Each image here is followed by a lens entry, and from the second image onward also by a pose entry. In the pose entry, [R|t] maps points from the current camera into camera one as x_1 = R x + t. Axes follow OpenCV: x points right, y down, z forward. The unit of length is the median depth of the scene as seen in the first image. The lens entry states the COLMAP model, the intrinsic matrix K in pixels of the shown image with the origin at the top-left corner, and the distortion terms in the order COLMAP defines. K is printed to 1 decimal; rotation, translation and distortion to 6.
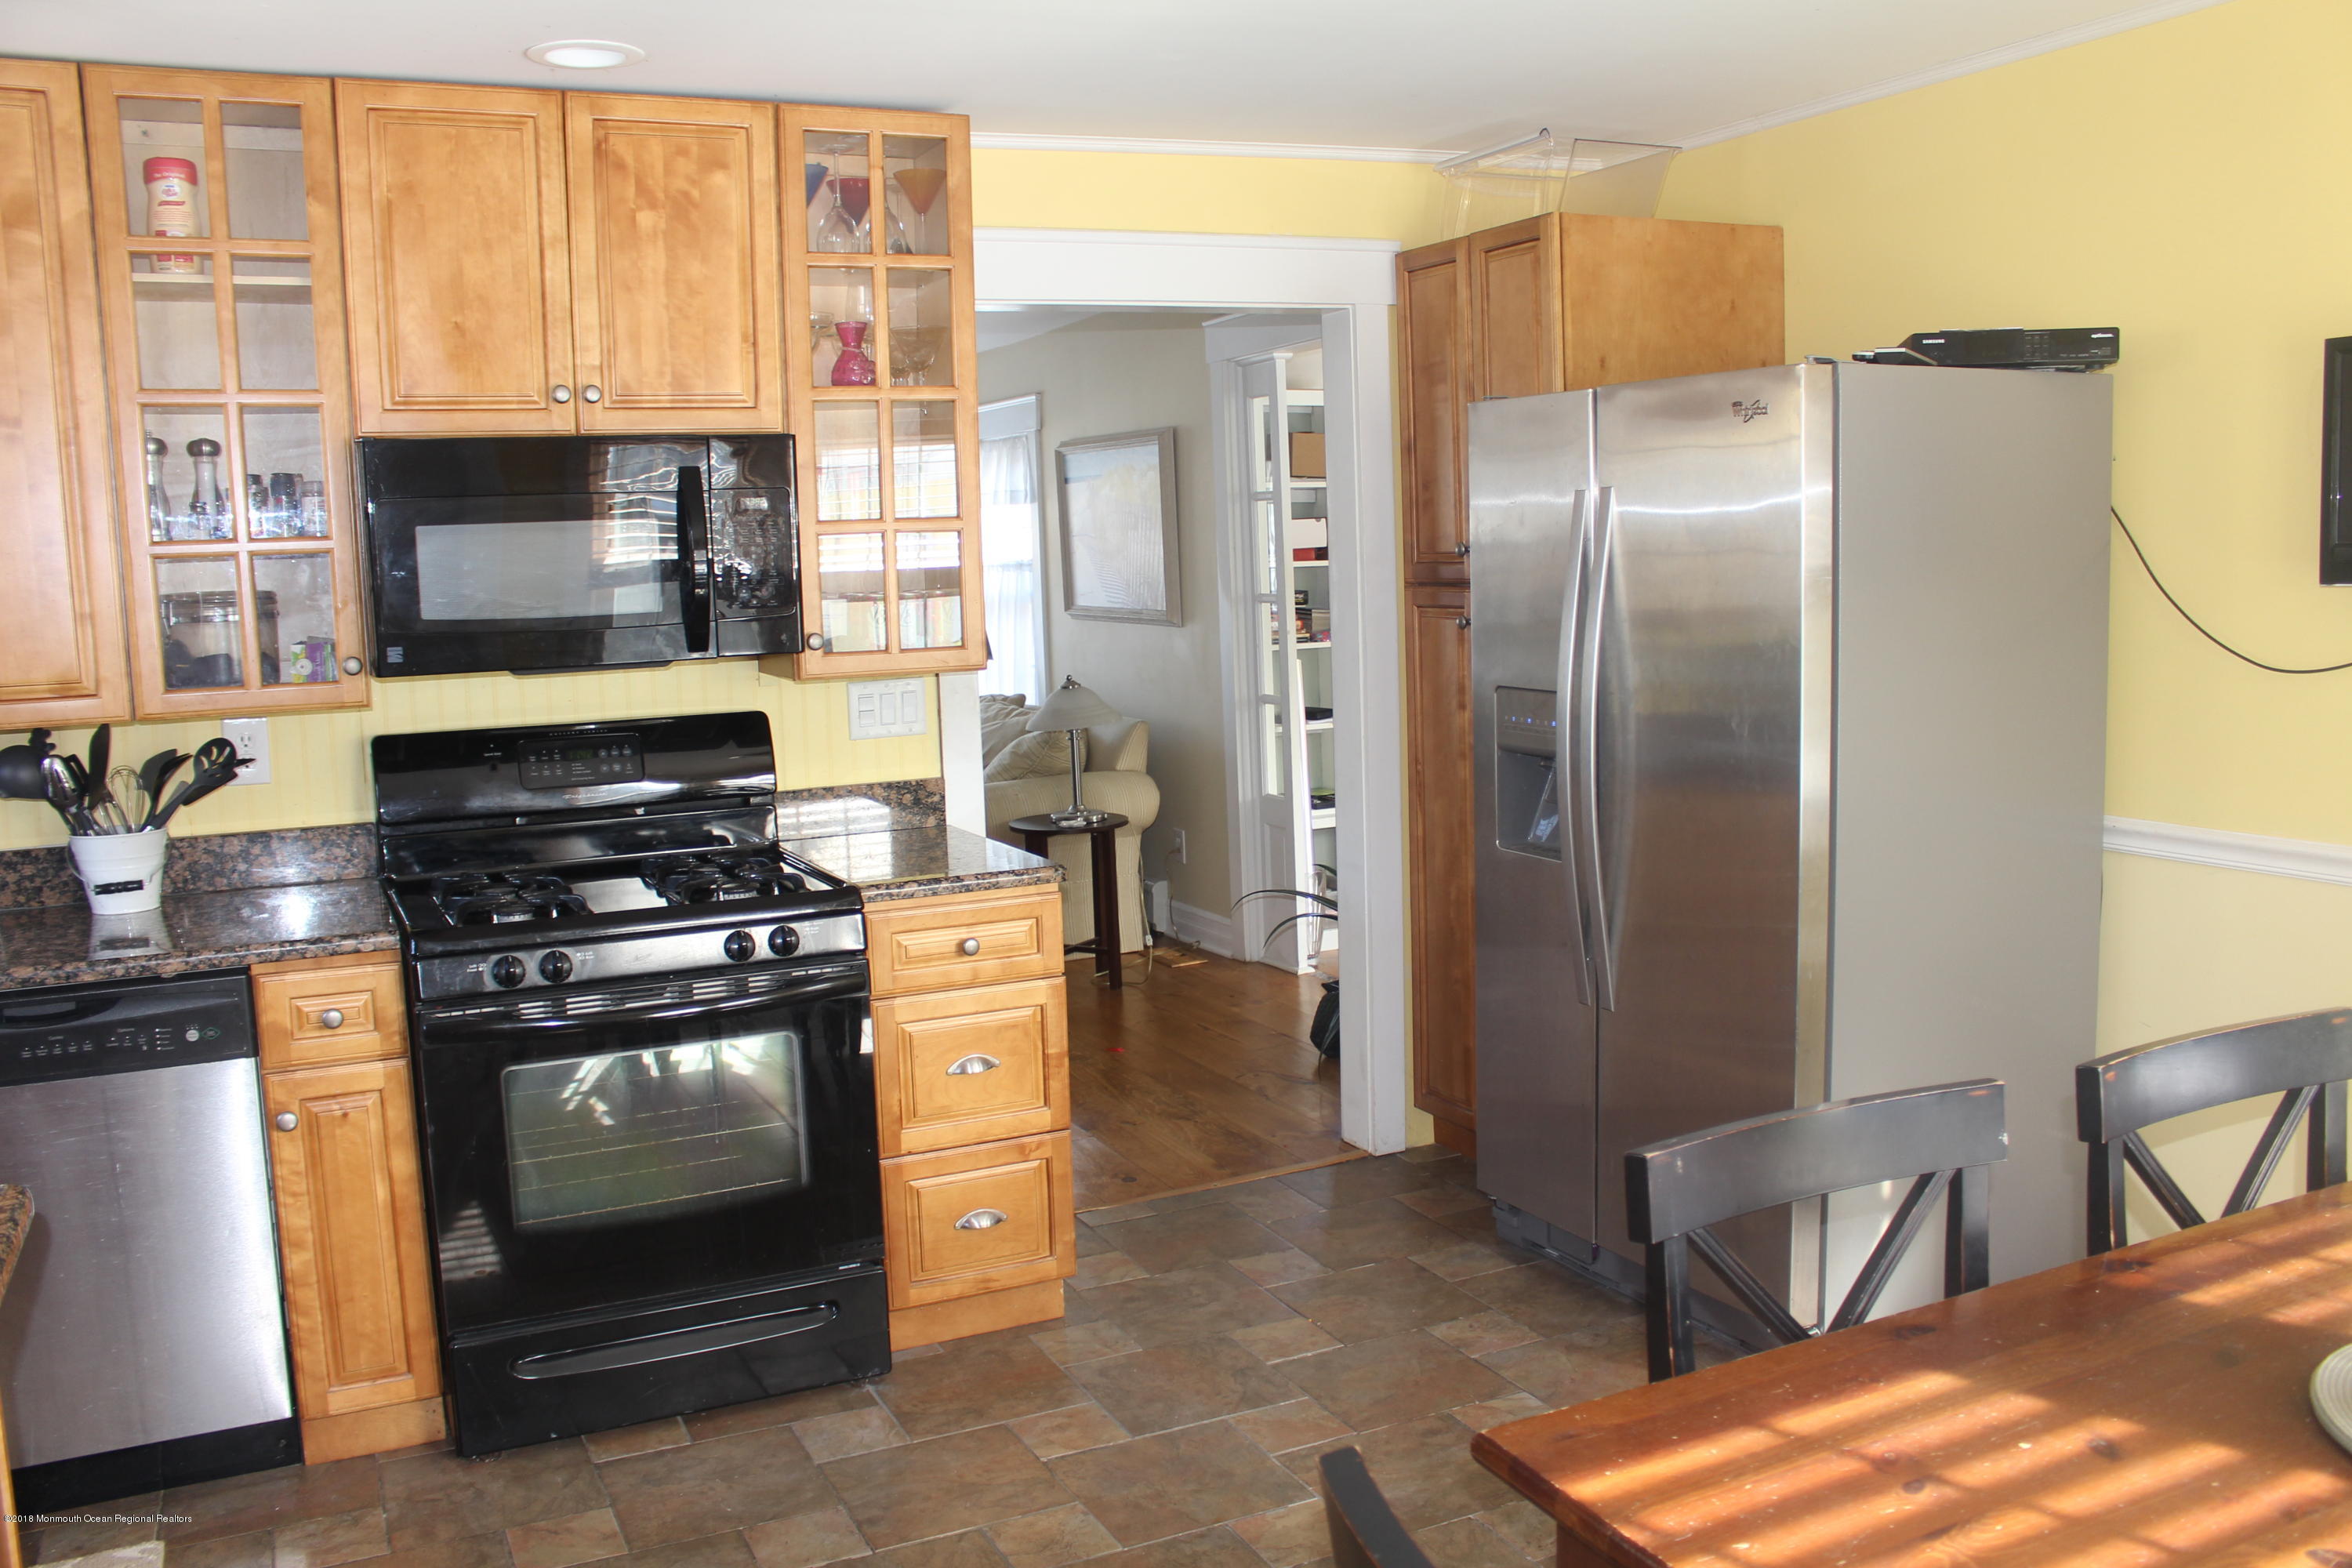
lens RADIAL K [[1968.9, 0, 1176.0], [0, 1968.9, 784.0], [0, 0, 1]] dist [-0.099707, 0.000563]
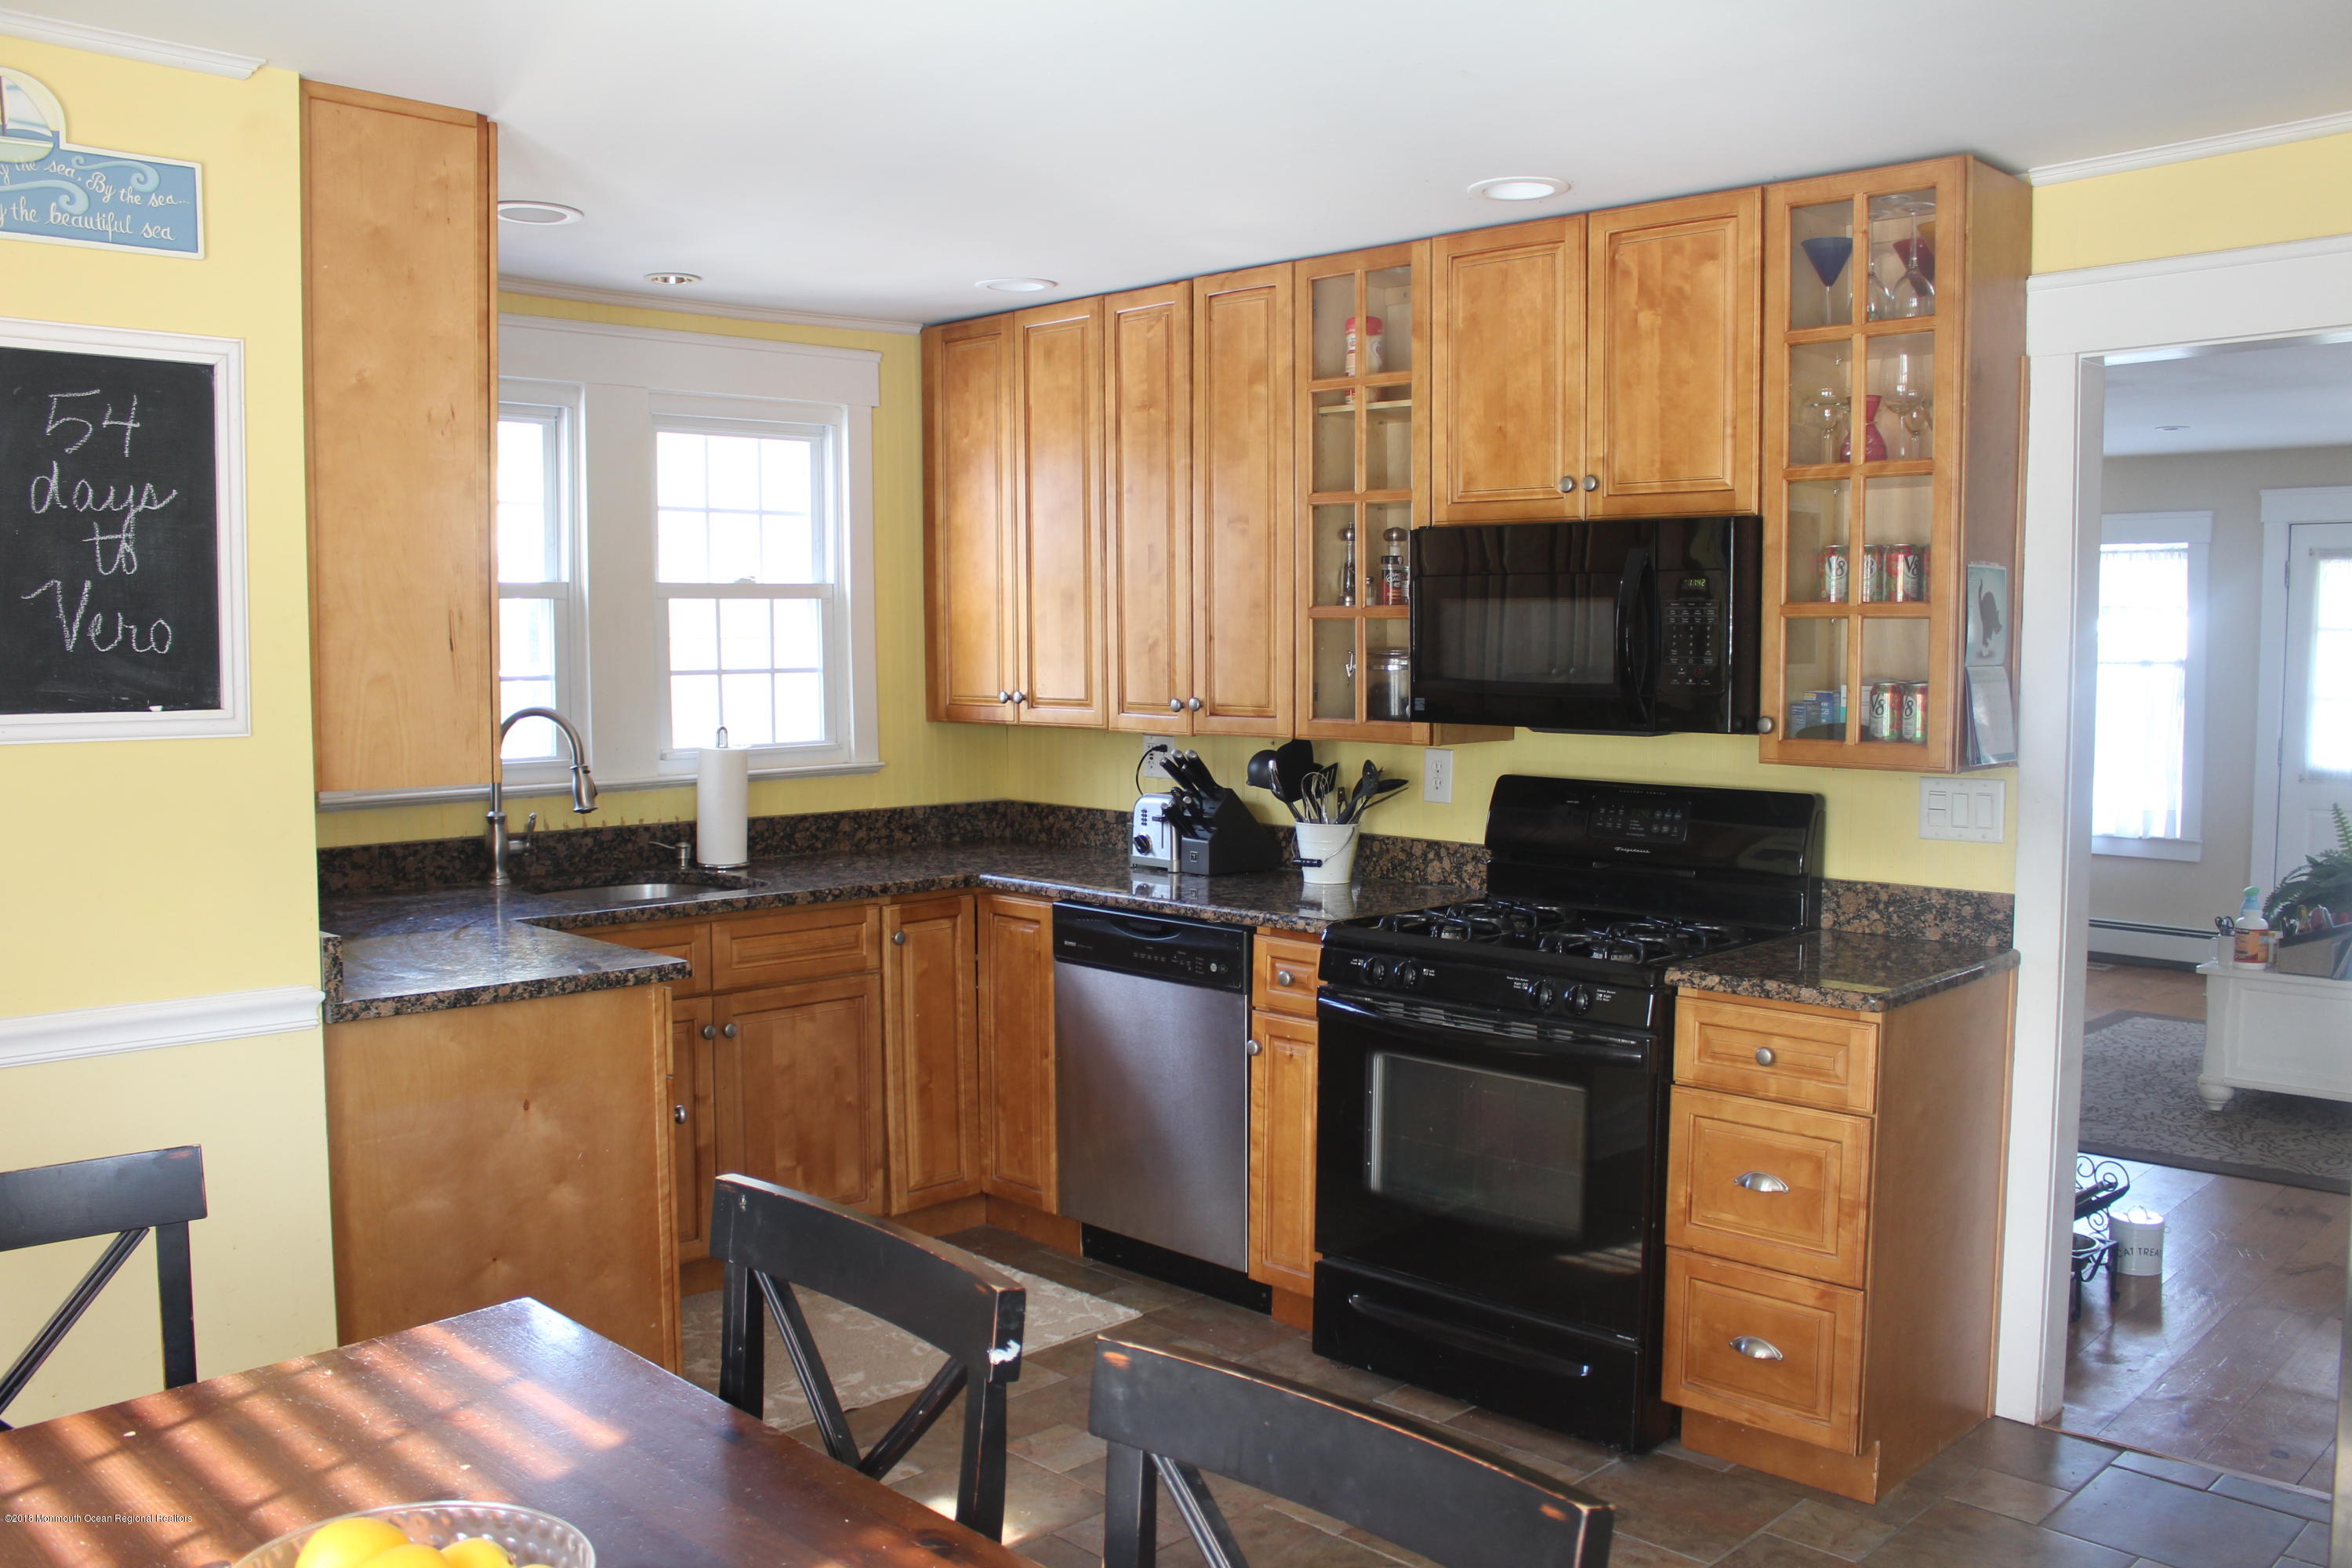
lens RADIAL K [[1968.9, 0, 1176.0], [0, 1968.9, 784.0], [0, 0, 1]] dist [-0.099707, 0.000563]
pose [[0.338568, 0.099053, -0.935714, 0.667307], [-0.126519, 0.990205, 0.059043, -0.066808], [0.932397, 0.098396, 0.347784, 0.406363]]
